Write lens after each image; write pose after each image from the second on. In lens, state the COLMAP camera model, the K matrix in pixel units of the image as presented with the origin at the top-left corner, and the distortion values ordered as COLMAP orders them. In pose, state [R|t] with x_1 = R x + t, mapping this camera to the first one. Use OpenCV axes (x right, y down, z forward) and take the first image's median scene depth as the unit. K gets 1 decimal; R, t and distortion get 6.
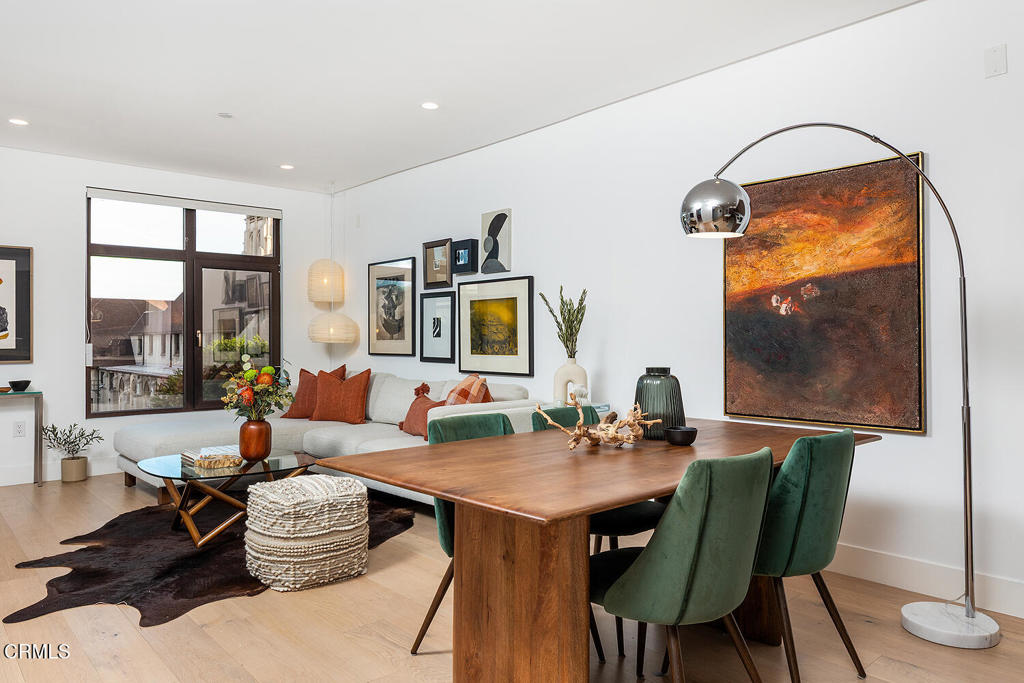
lens RADIAL K [[692.9, 0, 512.6], [0, 692.9, 331.5], [0, 0, 1]] dist [-0.004421, 0.003033]
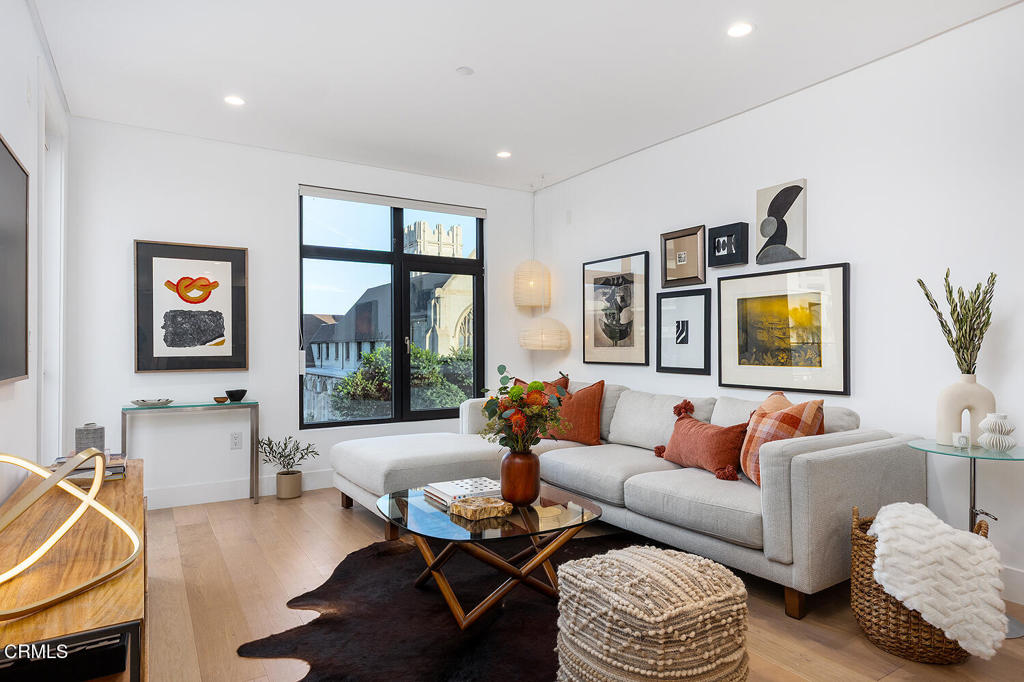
lens RADIAL K [[580.7, 0, 510.6], [0, 580.7, 346.4], [0, 0, 1]] dist [0.004323, 0.002041]
pose [[0.985682, 0.000877, -0.168614, -0.210229], [0.000858, 0.999947, 0.010215, 0.004313], [0.168614, -0.010214, 0.985629, 0.283104]]
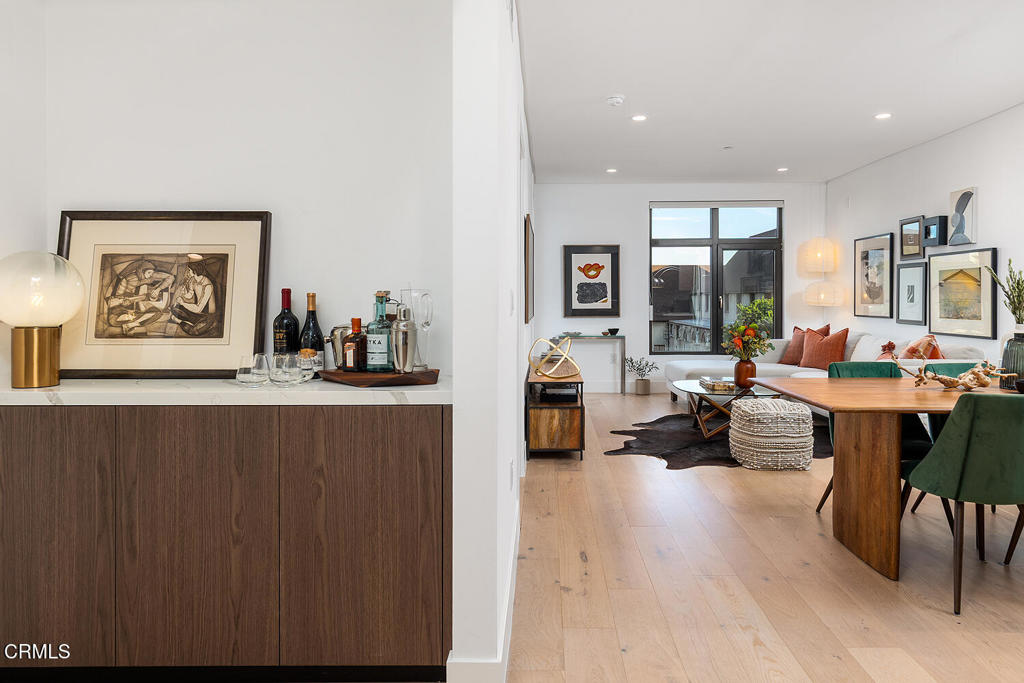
lens RADIAL K [[645.8, 0, 534.8], [0, 645.8, 309.0], [0, 0, 1]] dist [-0.003746, -0.000841]
pose [[0.733669, 0.012098, -0.679399, 0.171049], [0.007375, 0.999641, 0.025766, -0.013808], [0.679467, -0.023914, 0.733316, -0.221553]]
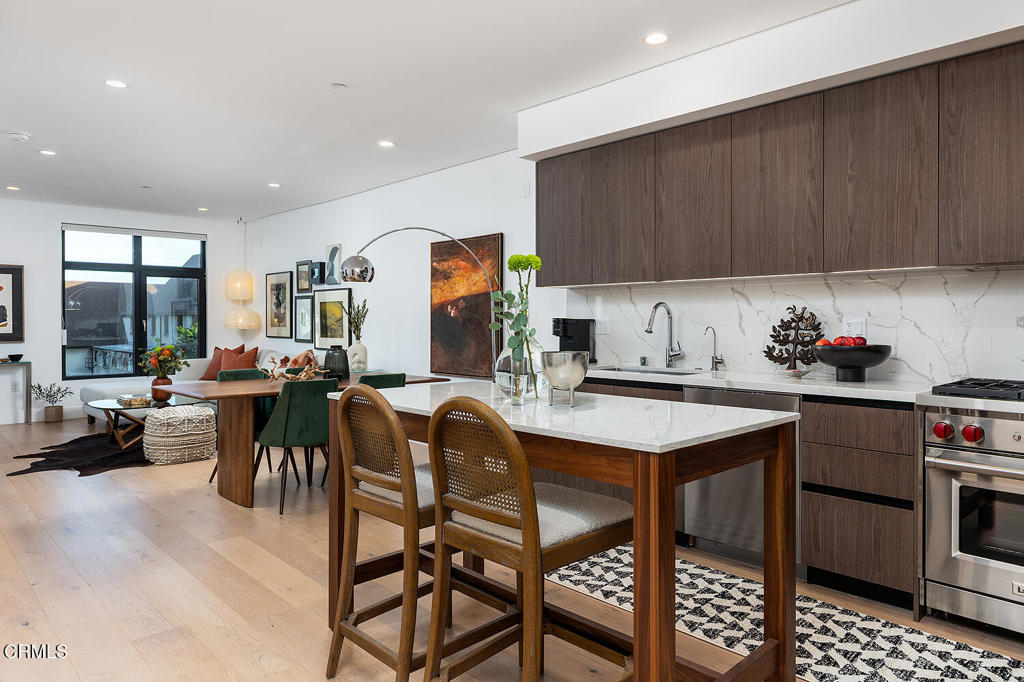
lens RADIAL K [[661.9, 0, 527.1], [0, 661.9, 319.8], [0, 0, 1]] dist [0.001186, 0.006475]
pose [[0.999345, 0.002601, 0.036103, 0.343915], [-0.002983, 0.999940, 0.010537, -0.022515], [-0.036073, -0.010638, 0.999293, -0.476868]]
